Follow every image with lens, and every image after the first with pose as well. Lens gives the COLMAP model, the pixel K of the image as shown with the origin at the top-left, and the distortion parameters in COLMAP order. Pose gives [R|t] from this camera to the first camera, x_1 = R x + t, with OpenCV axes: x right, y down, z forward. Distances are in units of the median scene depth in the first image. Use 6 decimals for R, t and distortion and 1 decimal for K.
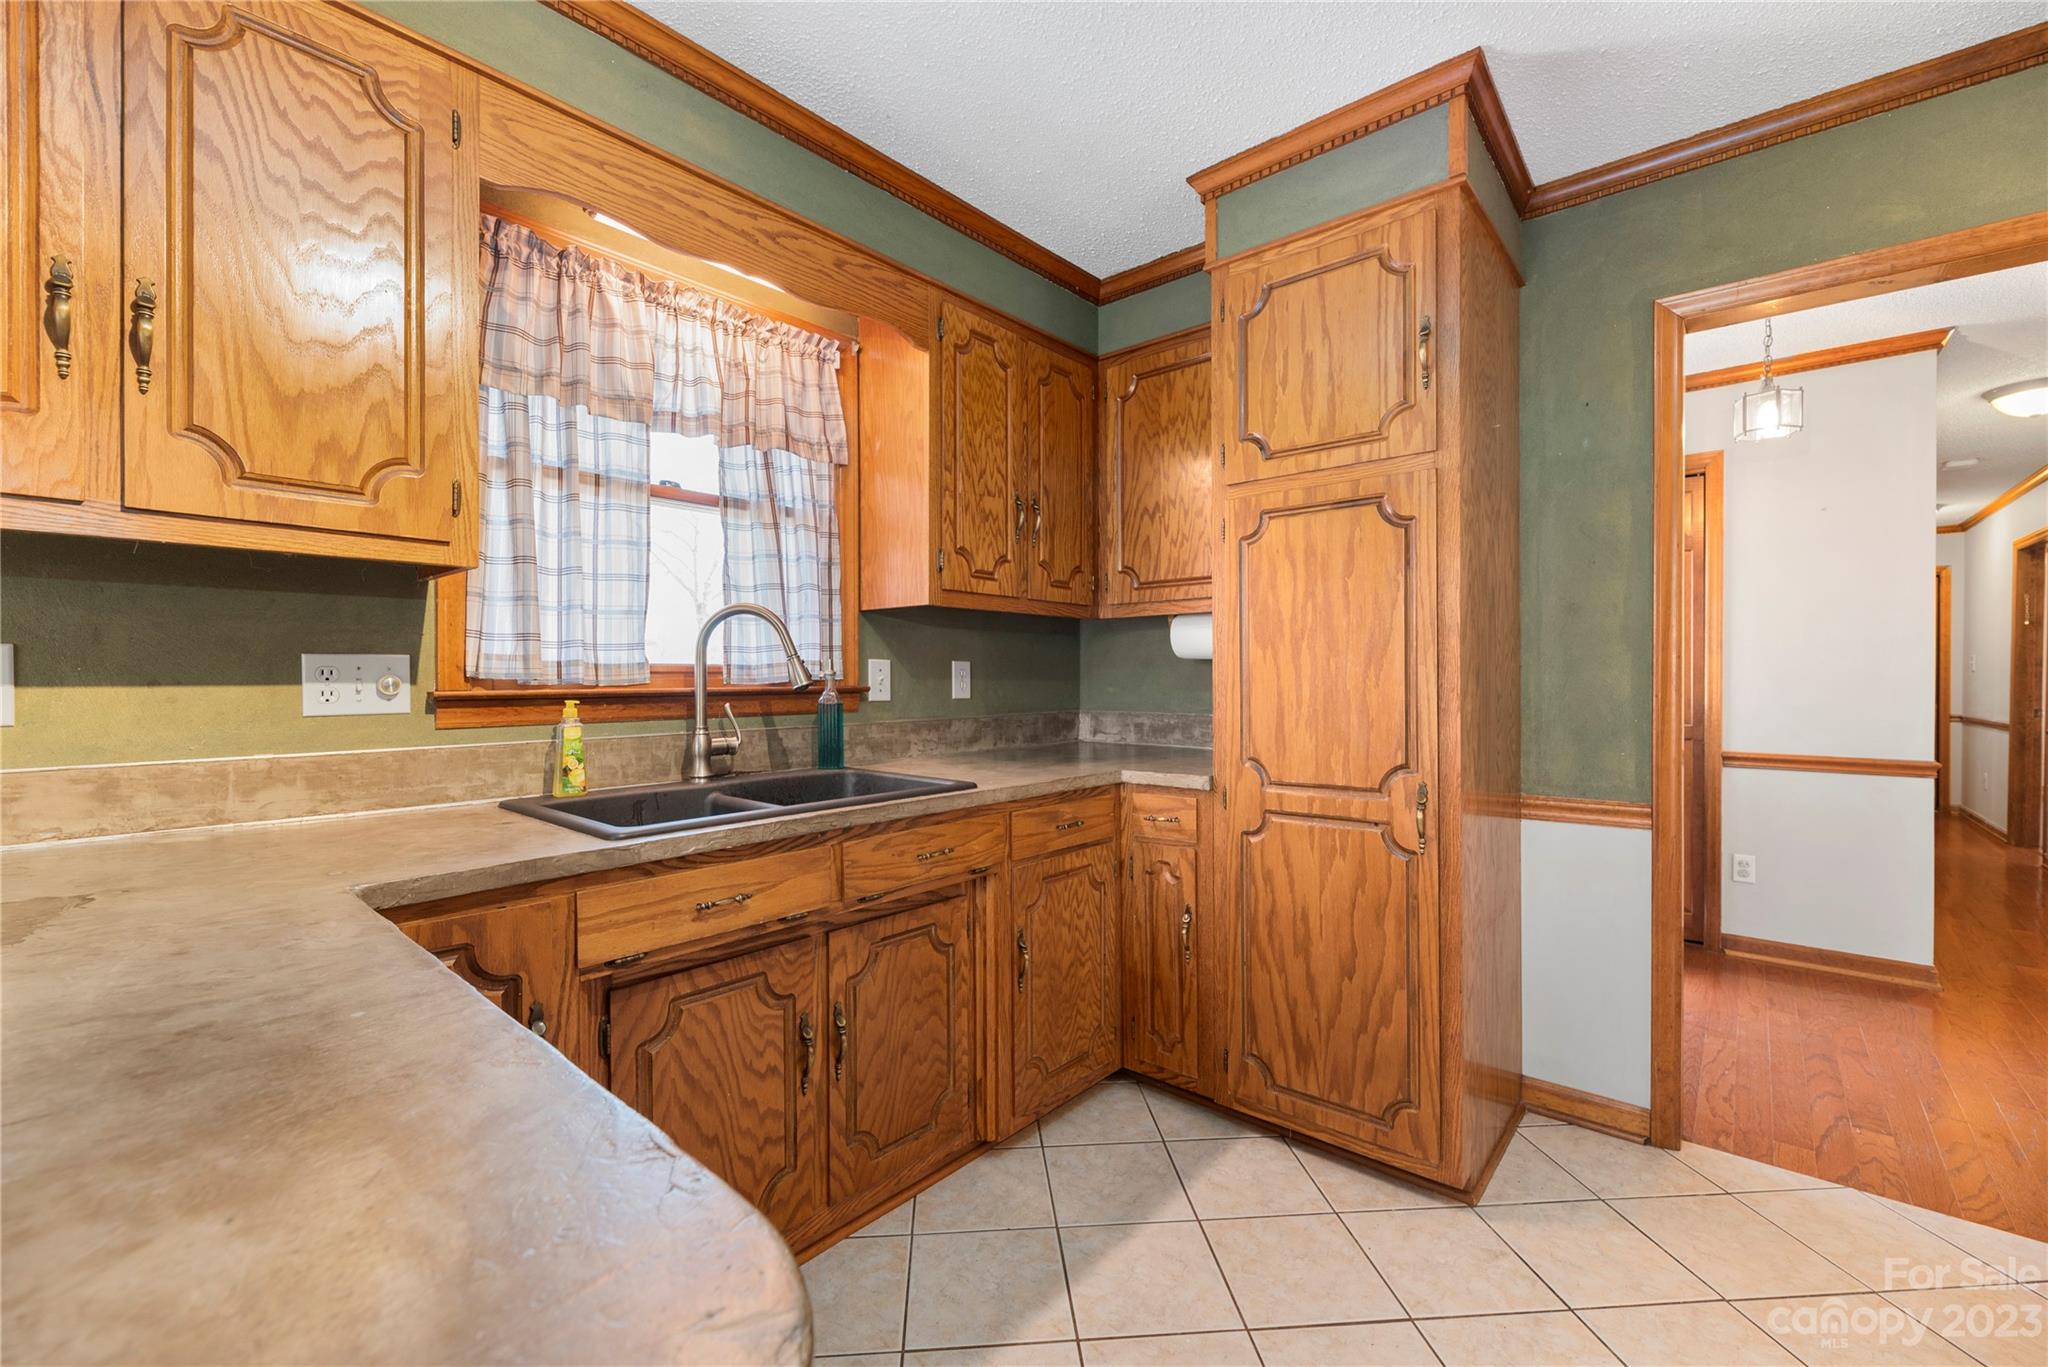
lens RADIAL K [[832.8, 0, 1028.1], [0, 832.8, 690.3], [0, 0, 1]] dist [-0.001410, -0.000171]
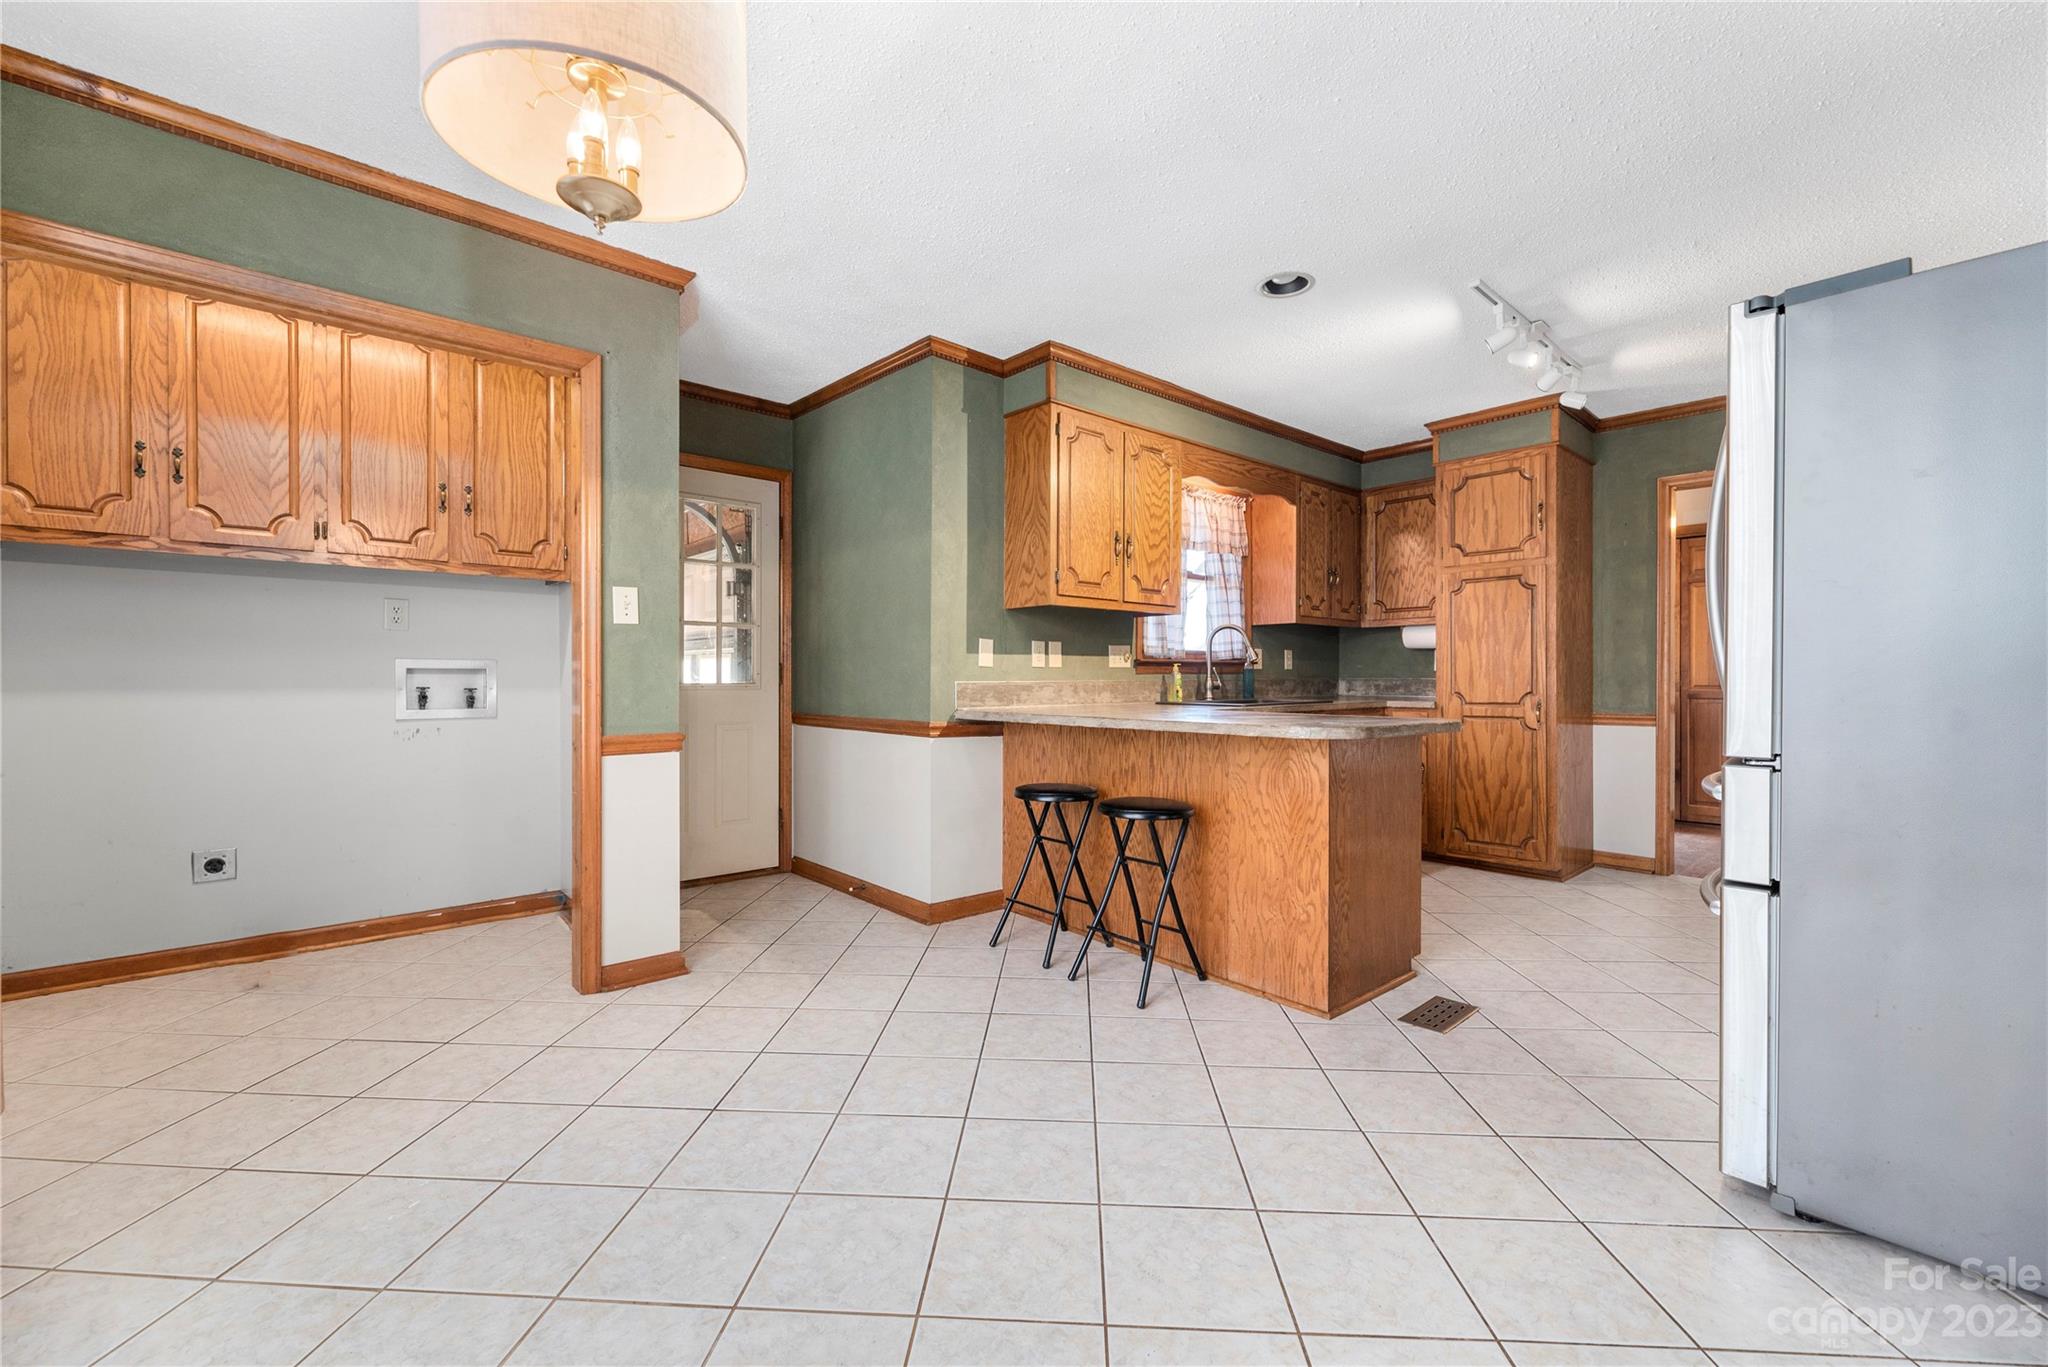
lens RADIAL K [[832.8, 0, 1028.1], [0, 832.8, 690.3], [0, 0, 1]] dist [-0.001410, -0.000171]
pose [[0.991702, 0.002393, -0.128533, -0.568555], [-0.002380, 0.999997, 0.000253, 0.078232], [0.128534, 0.000055, 0.991705, -1.317518]]
